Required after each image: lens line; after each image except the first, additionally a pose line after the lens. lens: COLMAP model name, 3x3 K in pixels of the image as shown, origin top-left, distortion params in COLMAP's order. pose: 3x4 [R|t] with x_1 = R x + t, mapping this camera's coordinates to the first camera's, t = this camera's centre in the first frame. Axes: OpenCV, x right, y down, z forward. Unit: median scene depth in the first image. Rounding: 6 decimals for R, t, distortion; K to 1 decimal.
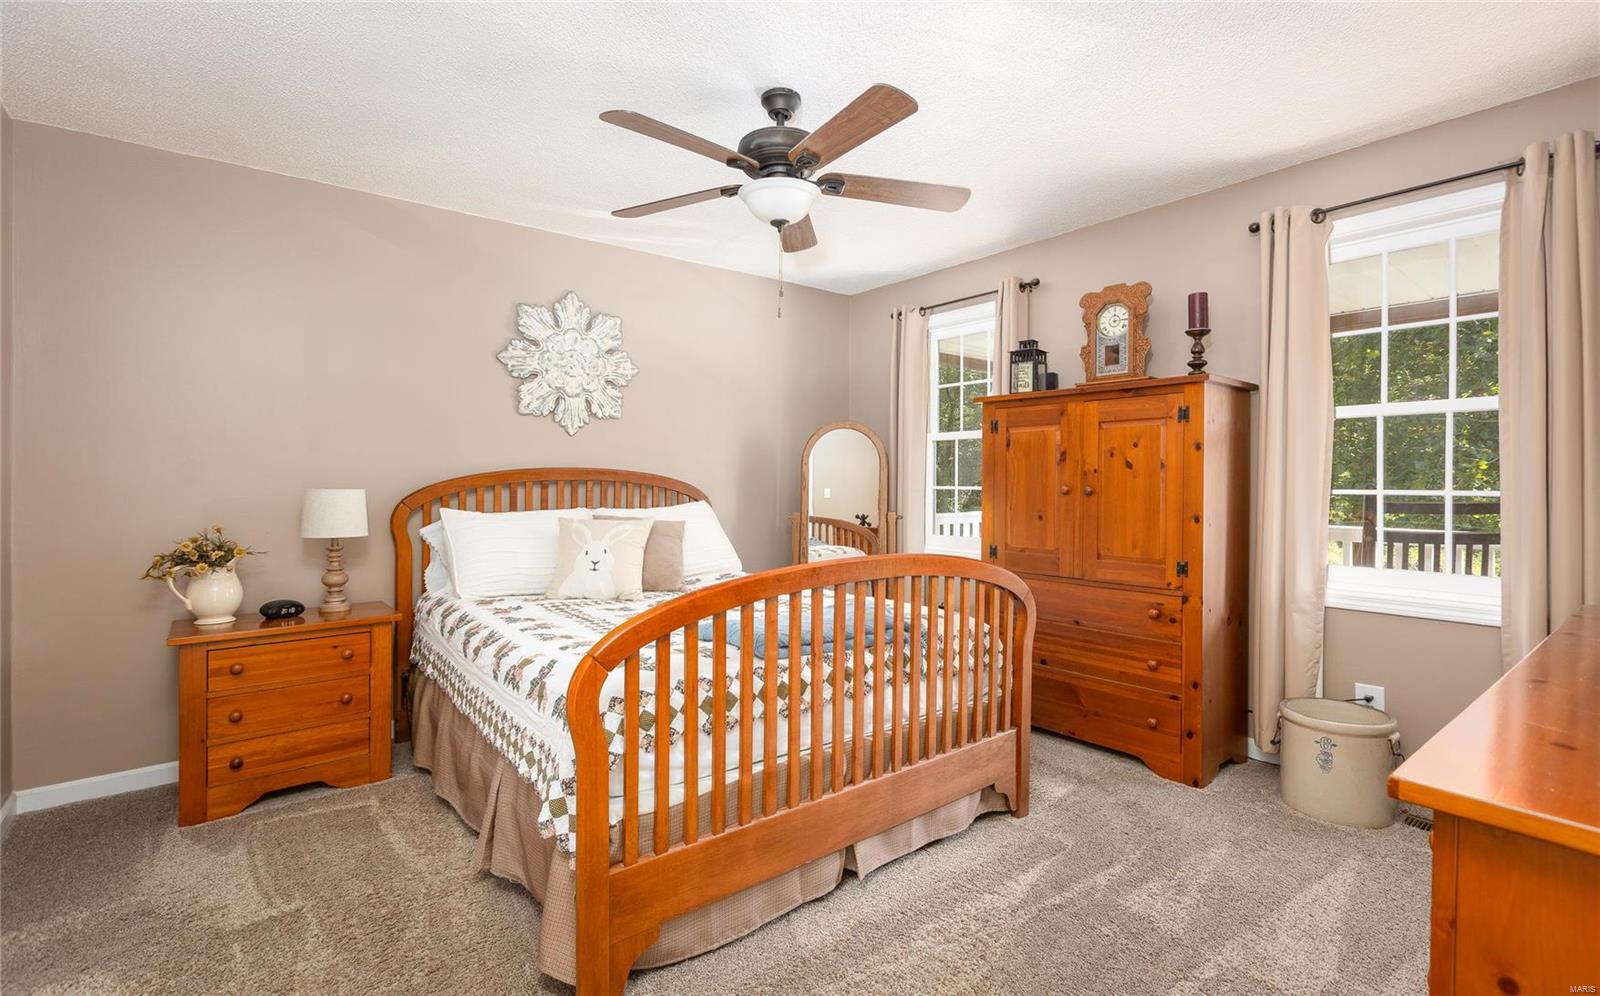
lens RADIAL K [[728.4, 0, 801.5], [0, 728.4, 489.5], [0, 0, 1]] dist [-0.000805, -0.000486]
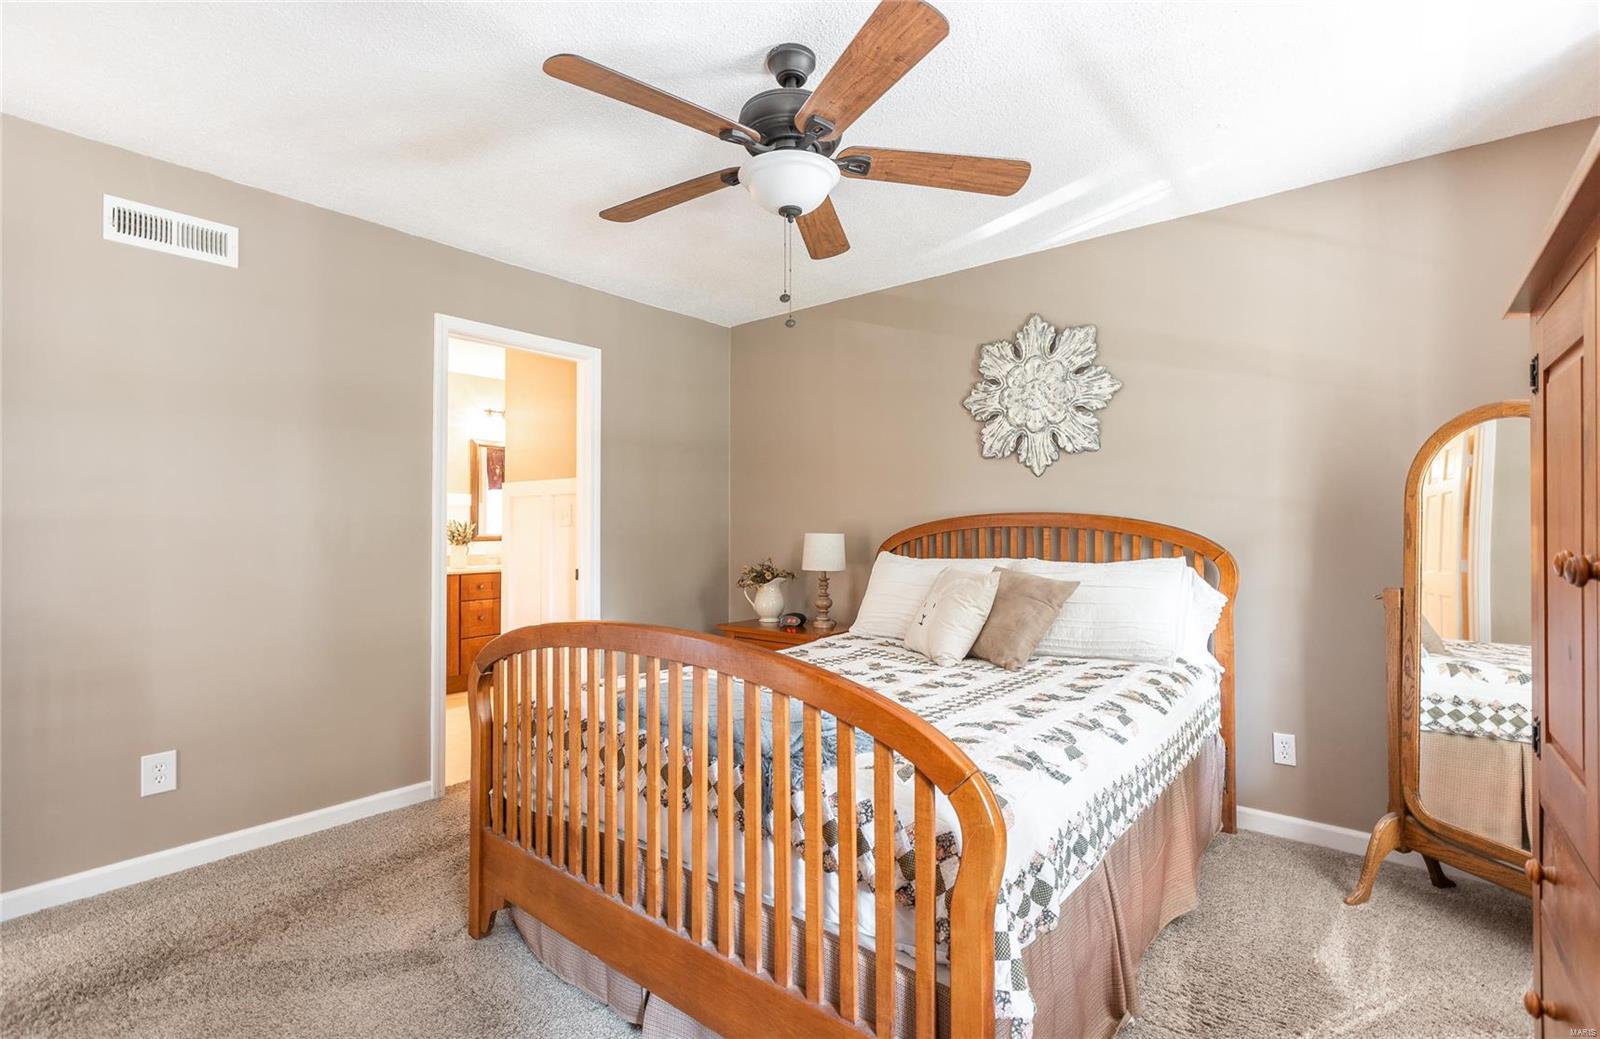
lens RADIAL K [[729.4, 0, 801.5], [0, 729.4, 521.1], [0, 0, 1]] dist [0.000264, 0.001320]
pose [[0.221485, 0.002088, -0.975161, 0.495908], [-0.004804, 0.999988, 0.001050, -0.019029], [0.975152, 0.004452, 0.221493, 0.534467]]
